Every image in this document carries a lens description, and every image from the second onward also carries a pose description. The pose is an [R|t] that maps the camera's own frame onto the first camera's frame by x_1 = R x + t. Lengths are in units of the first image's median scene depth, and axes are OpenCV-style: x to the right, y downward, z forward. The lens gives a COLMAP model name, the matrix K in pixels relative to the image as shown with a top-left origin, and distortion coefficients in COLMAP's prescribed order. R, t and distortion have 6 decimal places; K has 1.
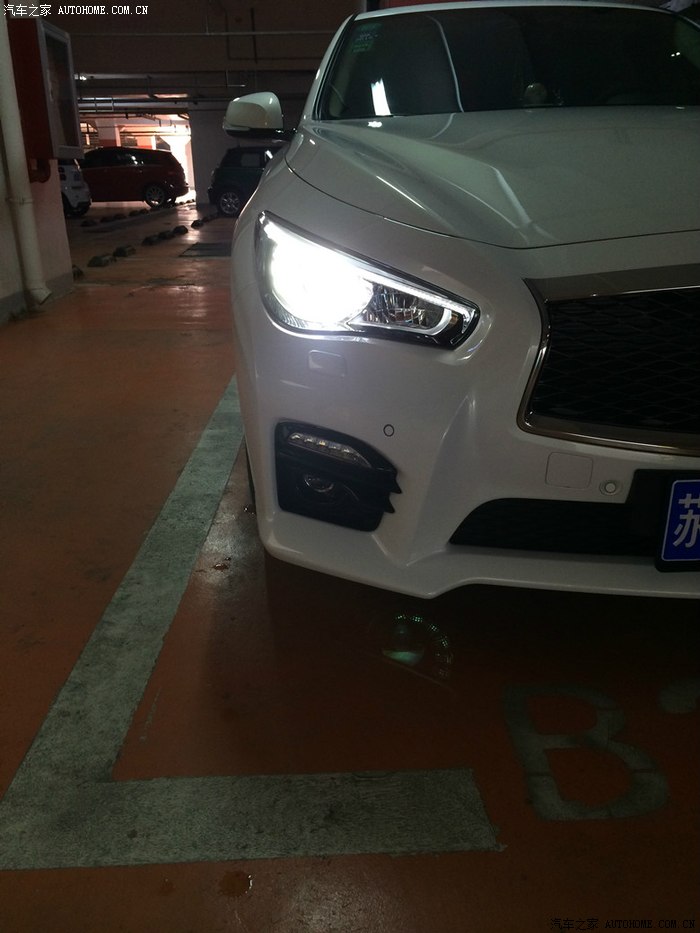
lens RADIAL K [[780.8, 0, 350.0], [0, 780.8, 466.5], [0, 0, 1]] dist [0.081079, -0.114584]
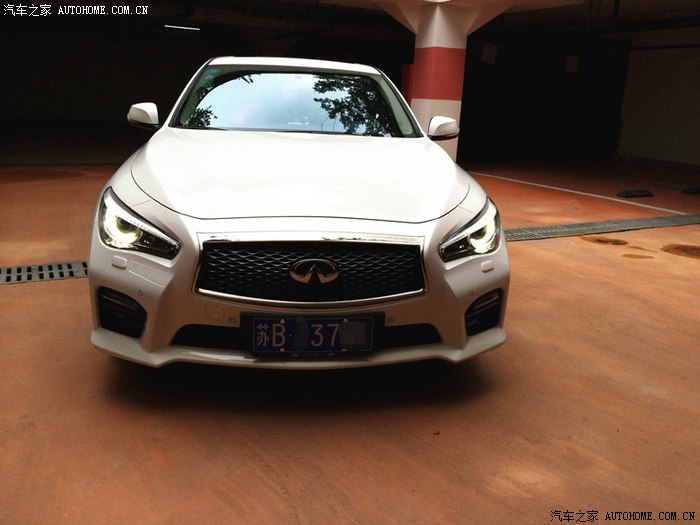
lens RADIAL K [[596.8, 0, 350.0], [0, 596.8, 262.5], [0, 0, 1]] dist [0.052949, -0.121231]
pose [[0.994050, 0.041888, 0.100552, 0.382403], [-0.032998, 0.995529, -0.088503, 0.000012], [-0.103810, 0.084659, 0.990988, -0.663148]]
